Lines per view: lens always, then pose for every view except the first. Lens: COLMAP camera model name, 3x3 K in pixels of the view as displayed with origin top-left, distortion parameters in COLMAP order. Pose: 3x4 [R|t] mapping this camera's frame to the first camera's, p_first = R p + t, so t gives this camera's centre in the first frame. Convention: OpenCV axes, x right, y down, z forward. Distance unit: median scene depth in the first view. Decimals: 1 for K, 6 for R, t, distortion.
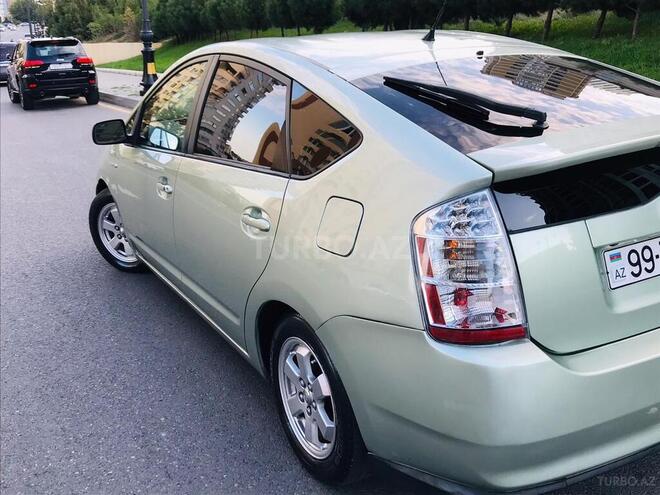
lens RADIAL K [[686.9, 0, 332.4], [0, 686.9, 252.2], [0, 0, 1]] dist [-0.009701, 0.000000]
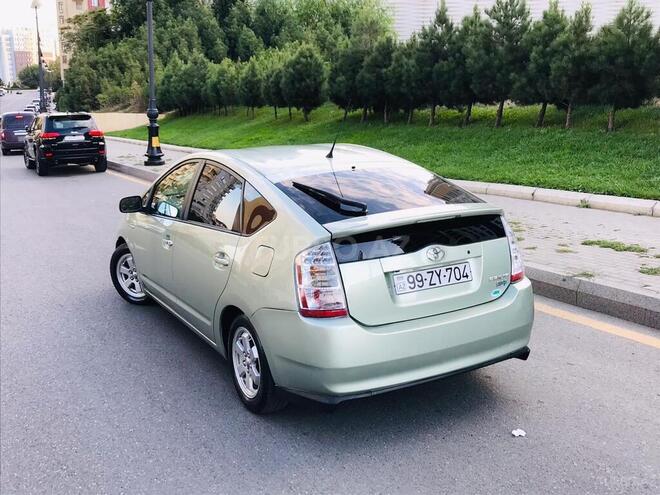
lens RADIAL K [[686.9, 0, 330.4], [0, 686.9, 248.9], [0, 0, 1]] dist [-0.009701, 0.000000]
pose [[0.999811, 0.019191, 0.003152, 0.134896], [-0.018781, 0.994825, -0.099851, 0.080003], [-0.005052, 0.099773, 0.994997, -0.622684]]
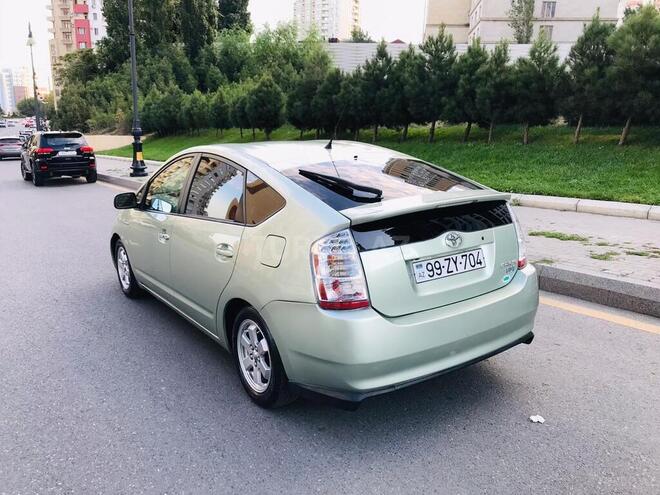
lens RADIAL K [[544.7, 0, 333.4], [0, 544.7, 250.8], [0, 0, 1]] dist [-0.014894, 0.035182]
pose [[0.995220, 0.002580, 0.097627, 0.020590], [0.006554, 0.995633, -0.093122, 0.067201], [-0.097441, 0.093317, 0.990857, -0.302779]]
